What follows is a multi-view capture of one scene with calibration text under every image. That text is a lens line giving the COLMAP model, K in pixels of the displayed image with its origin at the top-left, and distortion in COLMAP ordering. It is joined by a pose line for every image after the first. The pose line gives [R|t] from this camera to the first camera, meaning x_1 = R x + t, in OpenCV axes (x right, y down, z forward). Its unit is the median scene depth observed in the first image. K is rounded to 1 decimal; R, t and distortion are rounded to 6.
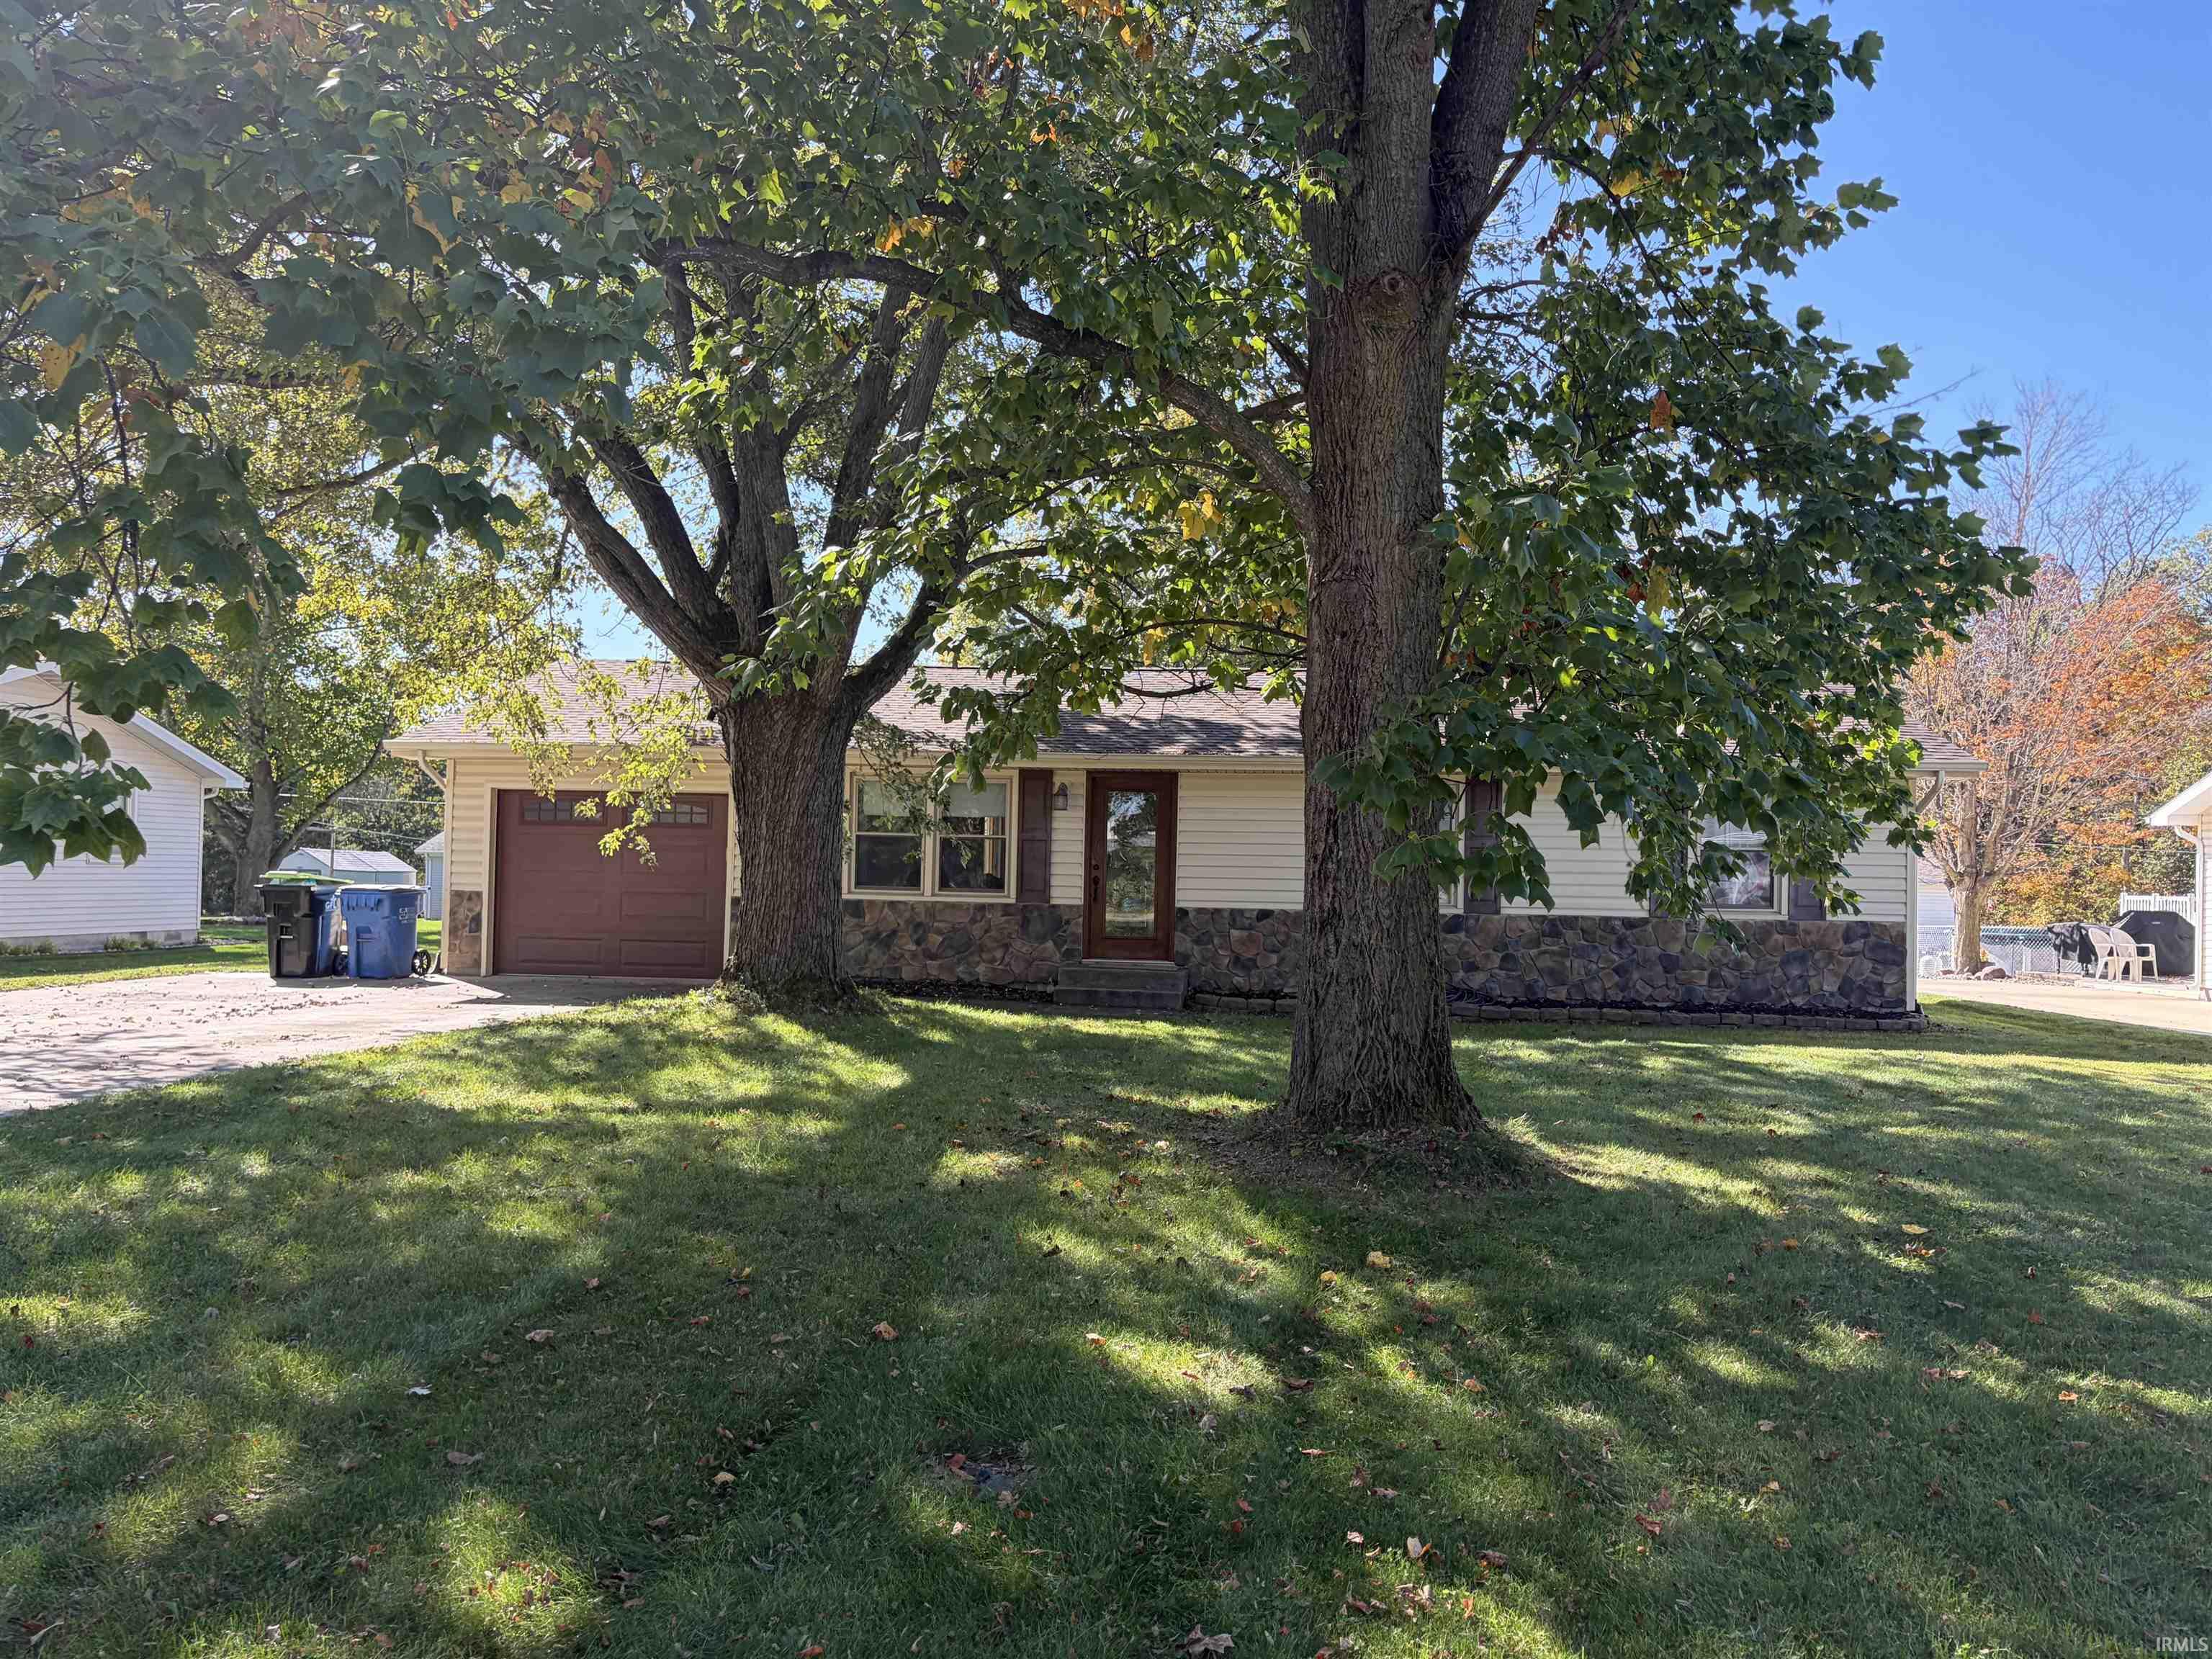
lens RADIAL K [[1696.6, 0, 1106.0], [0, 1696.6, 826.3], [0, 0, 1]] dist [0.083725, 0.000166]
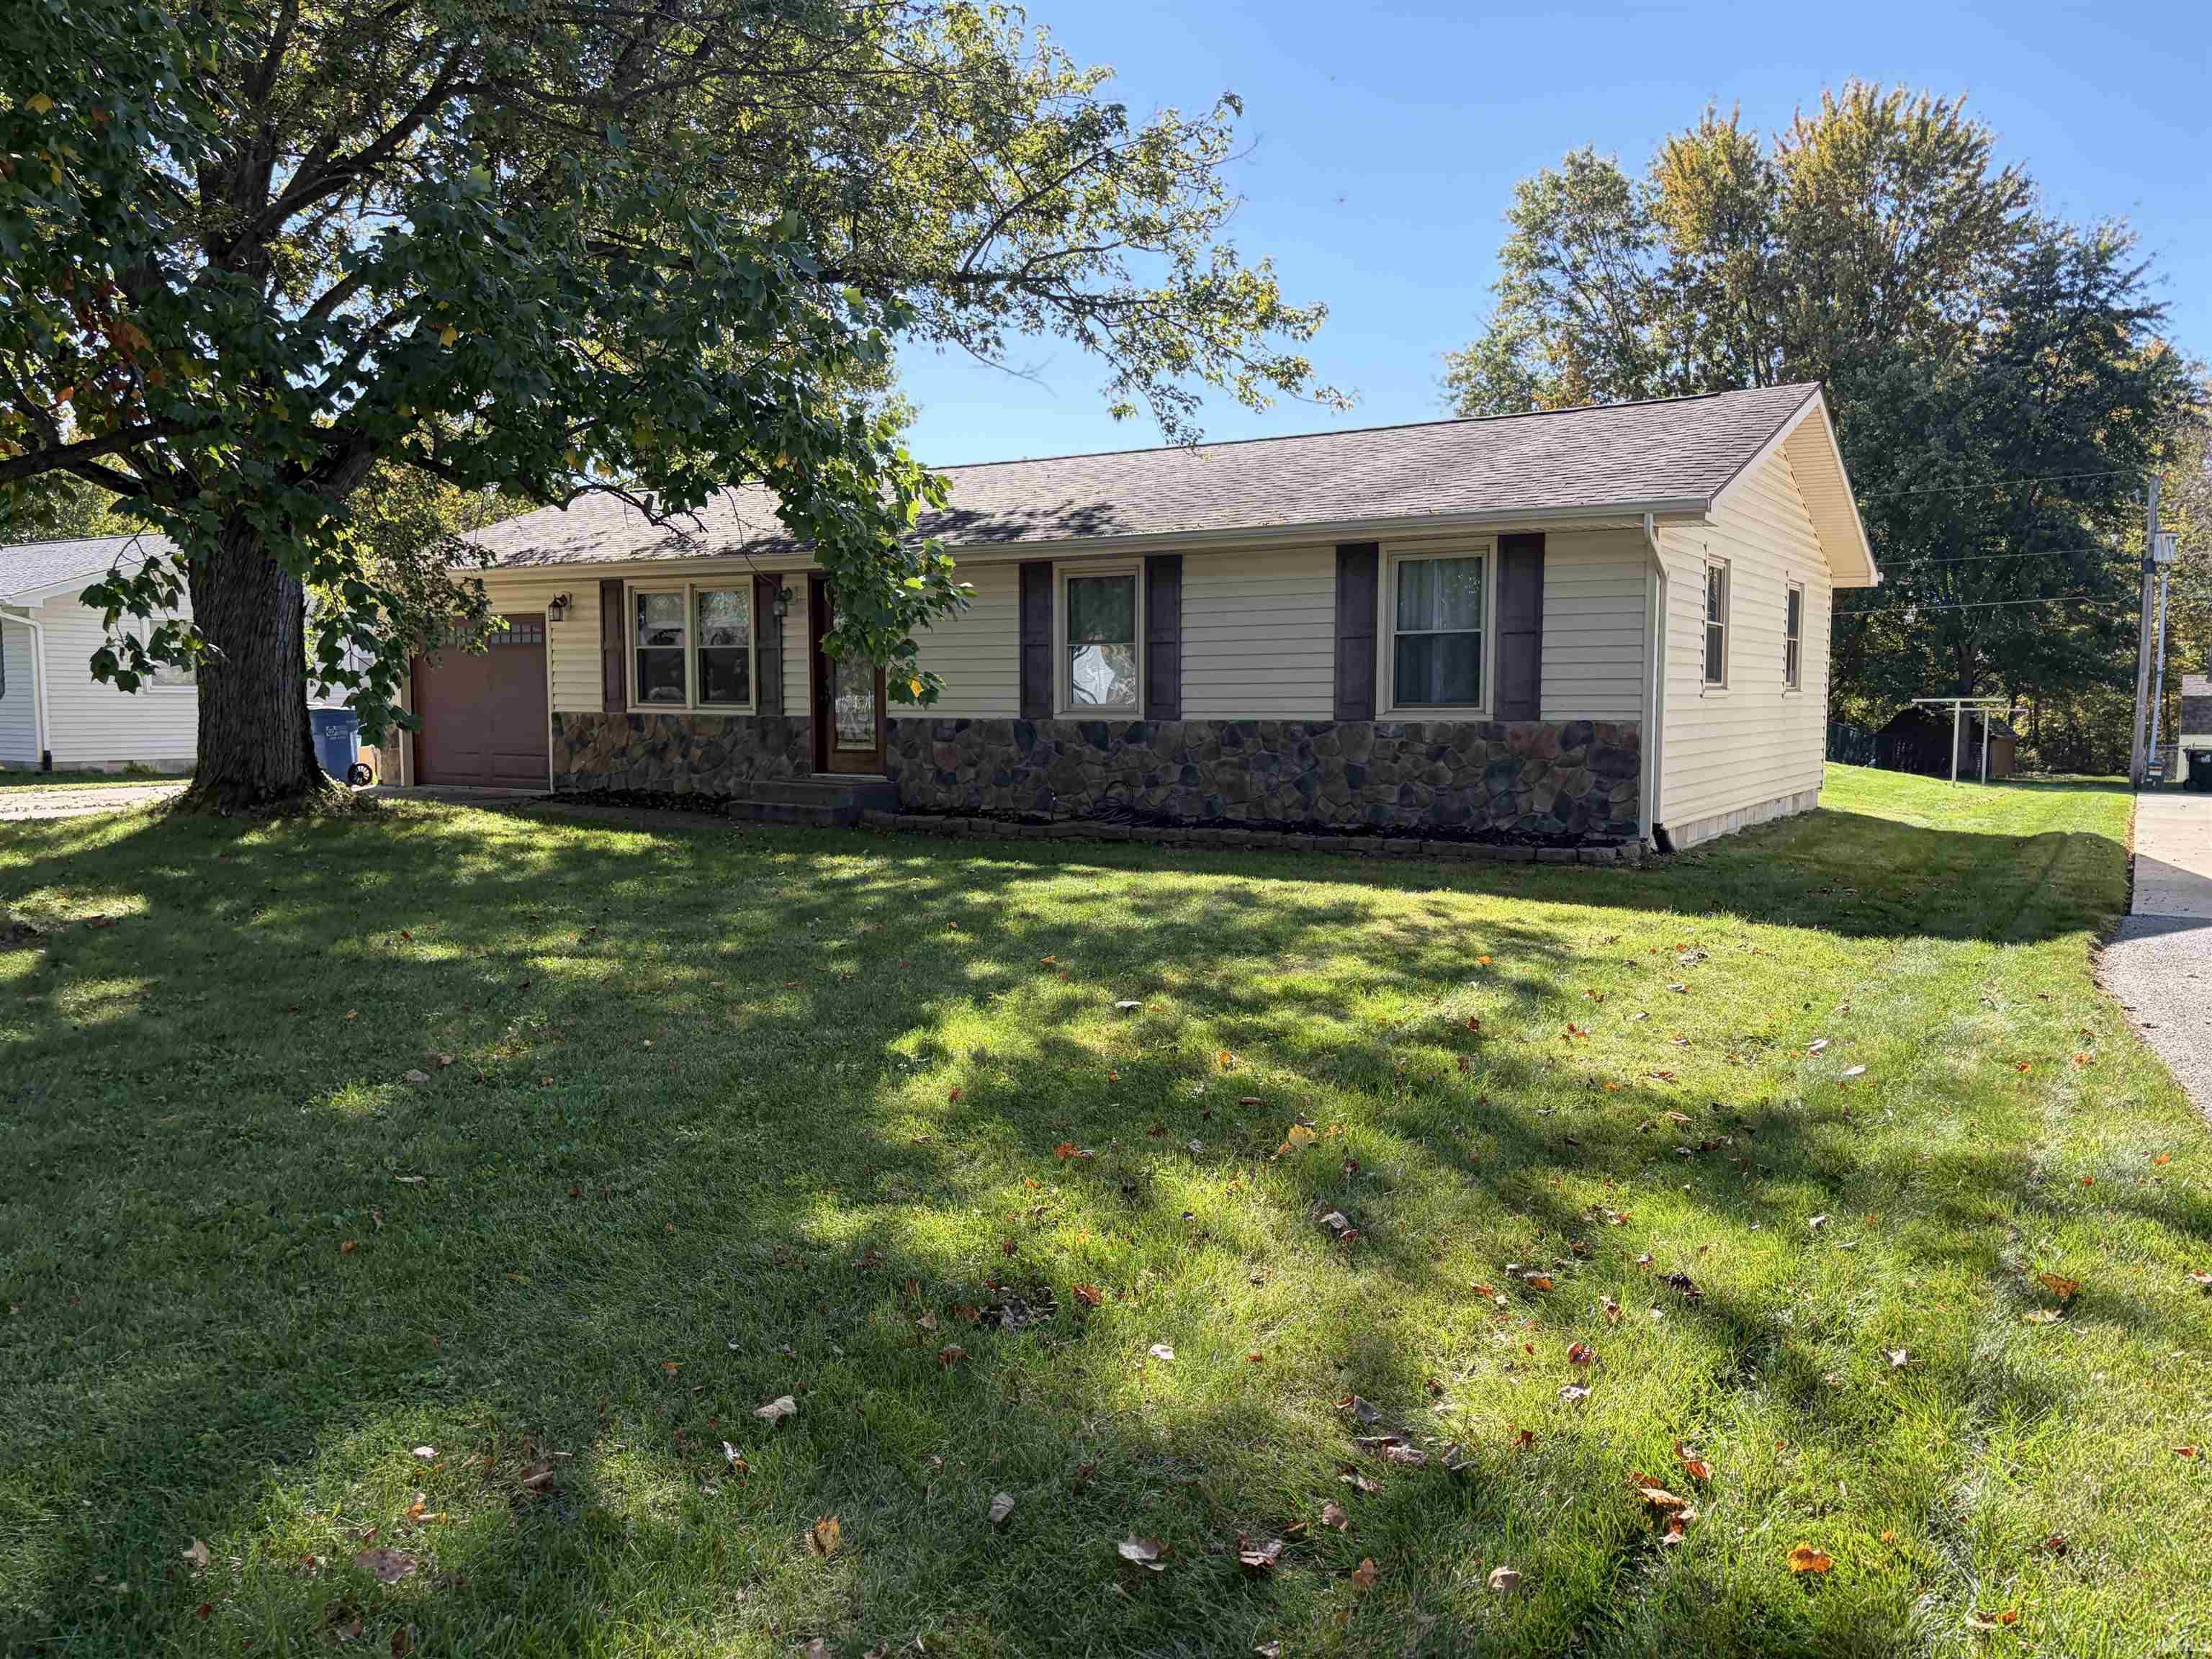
lens RADIAL K [[1696.6, 0, 1105.6], [0, 1696.6, 833.0], [0, 0, 1]] dist [0.083725, 0.000166]
pose [[0.903305, 0.016199, -0.428693, 0.552867], [0.030404, 0.994357, 0.101637, 0.019984], [0.427920, -0.104843, 0.897715, 0.212379]]
